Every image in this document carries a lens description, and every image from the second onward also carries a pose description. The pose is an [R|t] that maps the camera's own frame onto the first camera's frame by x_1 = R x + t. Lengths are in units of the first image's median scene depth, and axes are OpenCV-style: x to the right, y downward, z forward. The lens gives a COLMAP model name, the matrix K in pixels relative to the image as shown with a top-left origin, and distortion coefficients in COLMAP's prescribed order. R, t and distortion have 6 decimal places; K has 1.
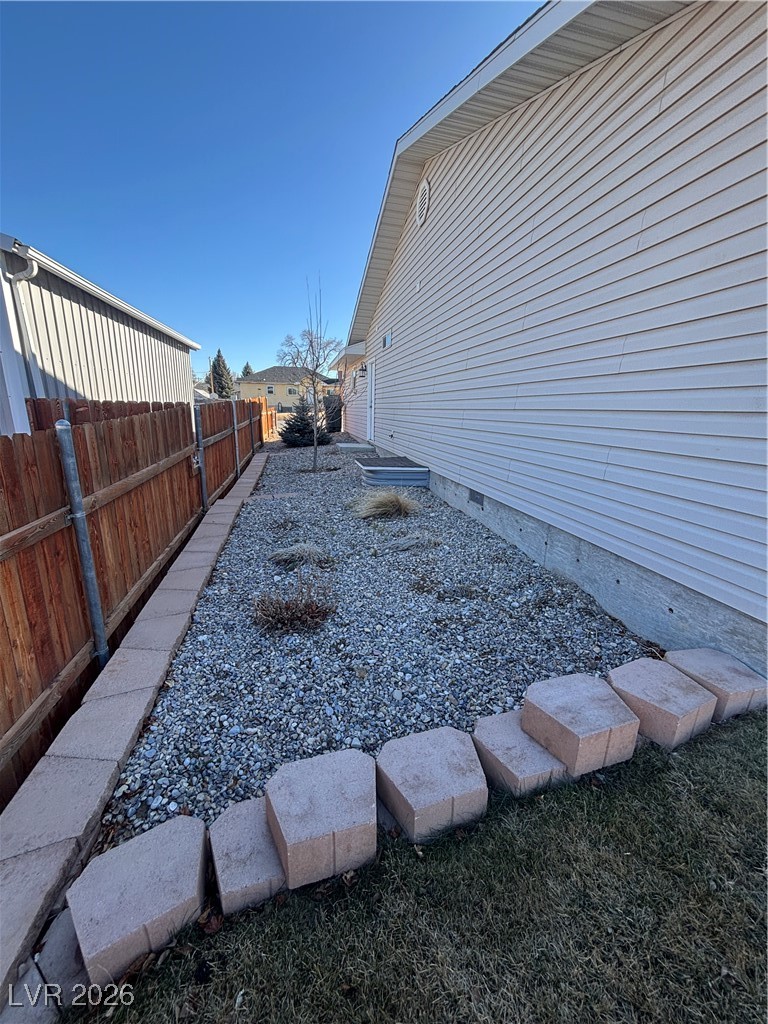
lens RADIAL K [[412.8, 0, 379.1], [0, 412.8, 509.2], [0, 0, 1]] dist [0.005477, 0.000054]
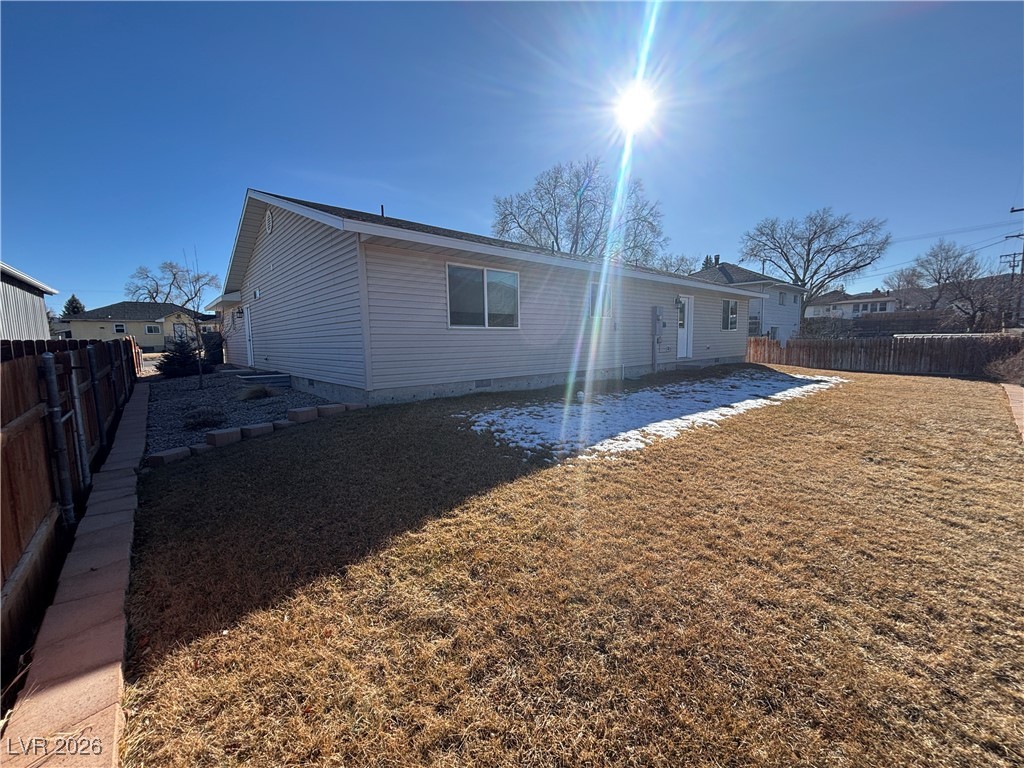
lens RADIAL K [[412.8, 0, 506.3], [0, 412.8, 384.1], [0, 0, 1]] dist [0.005477, 0.000054]
pose [[0.871806, -0.084926, 0.482433, 0.040492], [0.149829, 0.983887, -0.097556, 0.122464], [-0.466374, 0.157332, 0.870484, -0.441181]]
